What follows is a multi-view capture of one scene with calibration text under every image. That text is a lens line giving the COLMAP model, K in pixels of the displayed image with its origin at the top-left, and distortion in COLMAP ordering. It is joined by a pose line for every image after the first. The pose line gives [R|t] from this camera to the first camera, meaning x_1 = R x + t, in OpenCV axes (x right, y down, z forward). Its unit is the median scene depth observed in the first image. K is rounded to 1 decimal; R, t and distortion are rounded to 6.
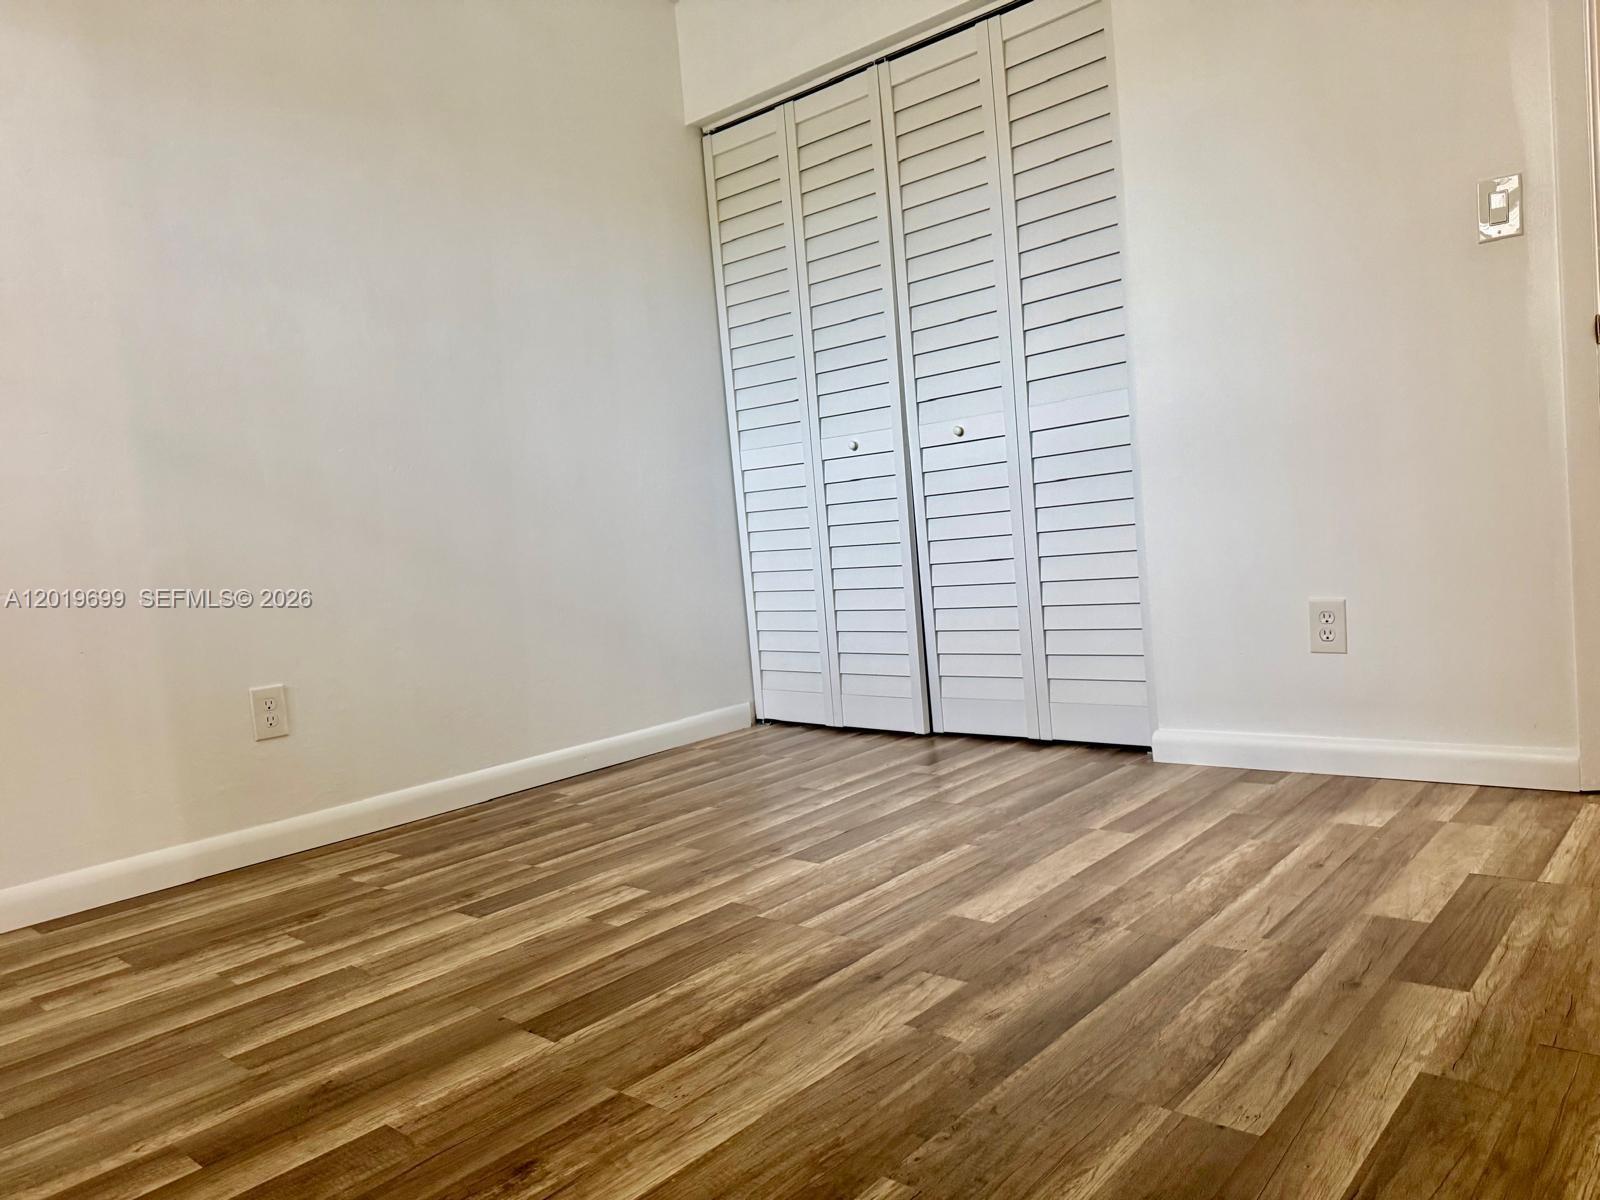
lens RADIAL K [[1127.6, 0, 803.7], [0, 1127.6, 600.0], [0, 0, 1]] dist [0.037723, -0.023440]
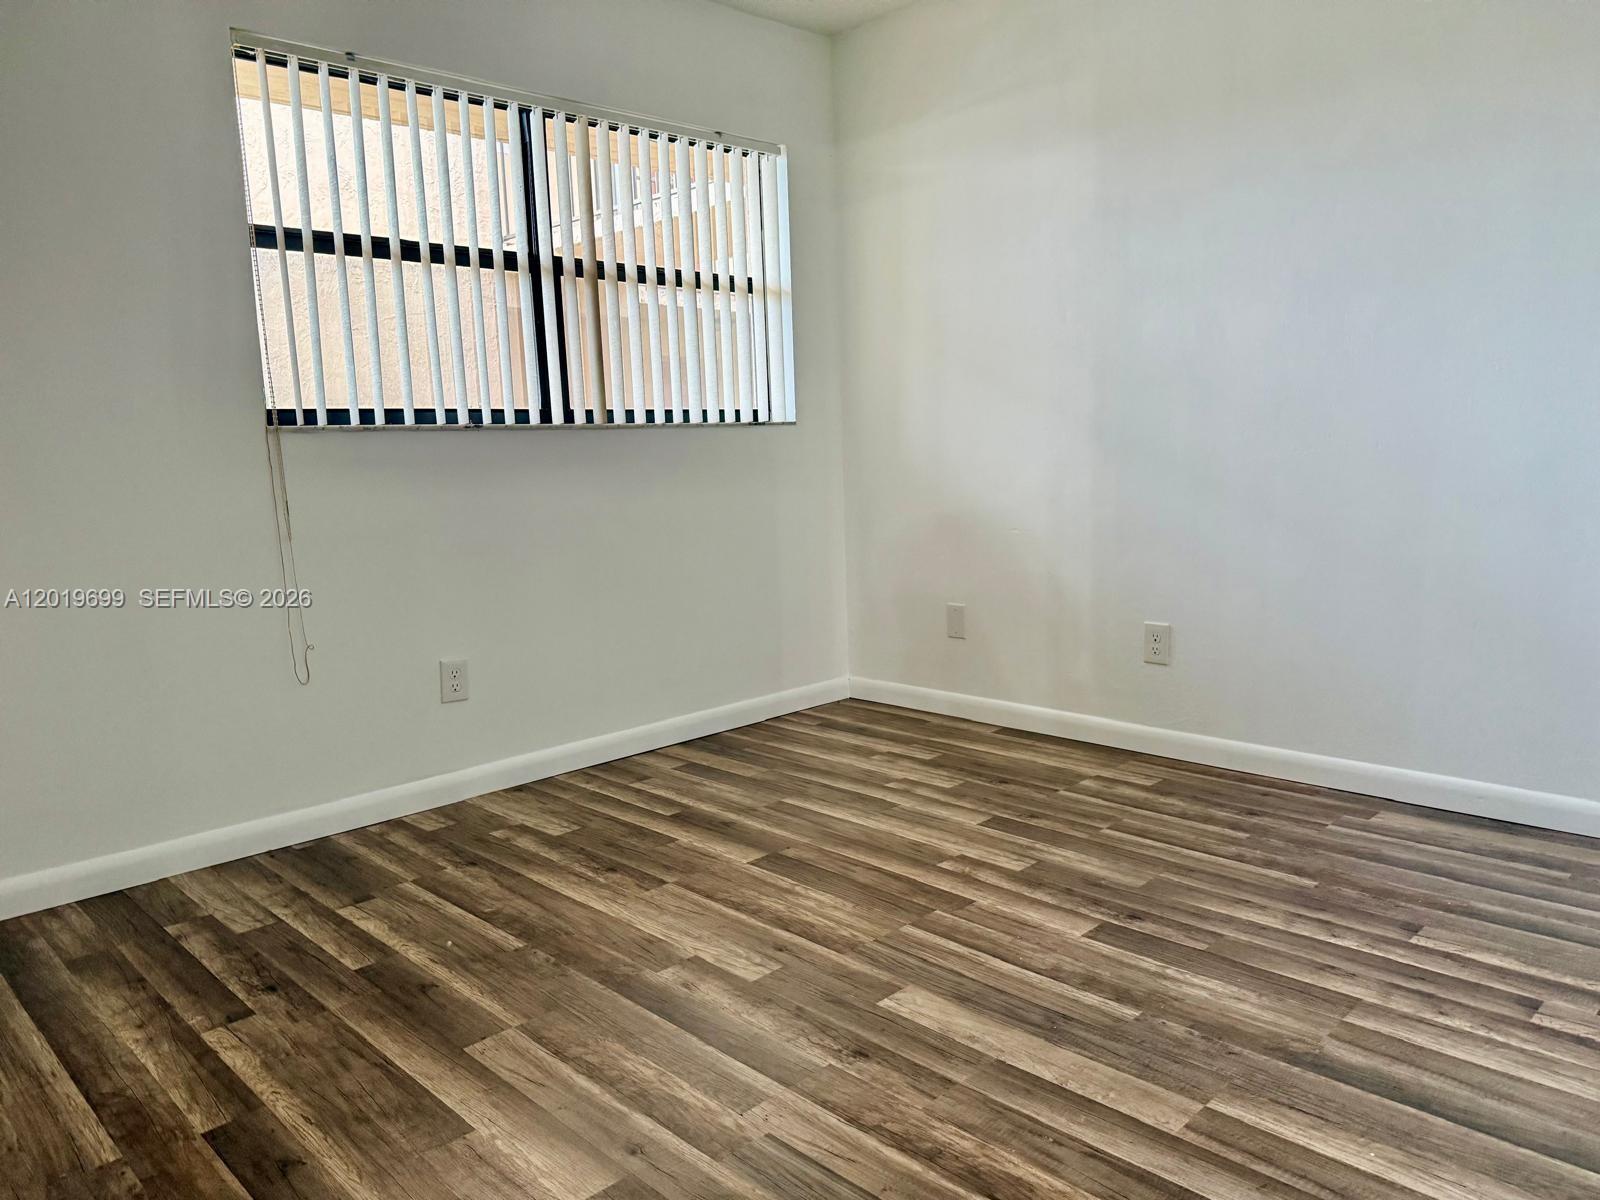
lens RADIAL K [[1127.6, 0, 798.5], [0, 1127.6, 599.3], [0, 0, 1]] dist [0.037723, -0.023440]
pose [[-0.055812, 0.228059, -0.972046, 1.057793], [-0.036250, 0.972459, 0.230237, -0.309314], [0.997783, 0.048087, -0.046007, 0.902344]]
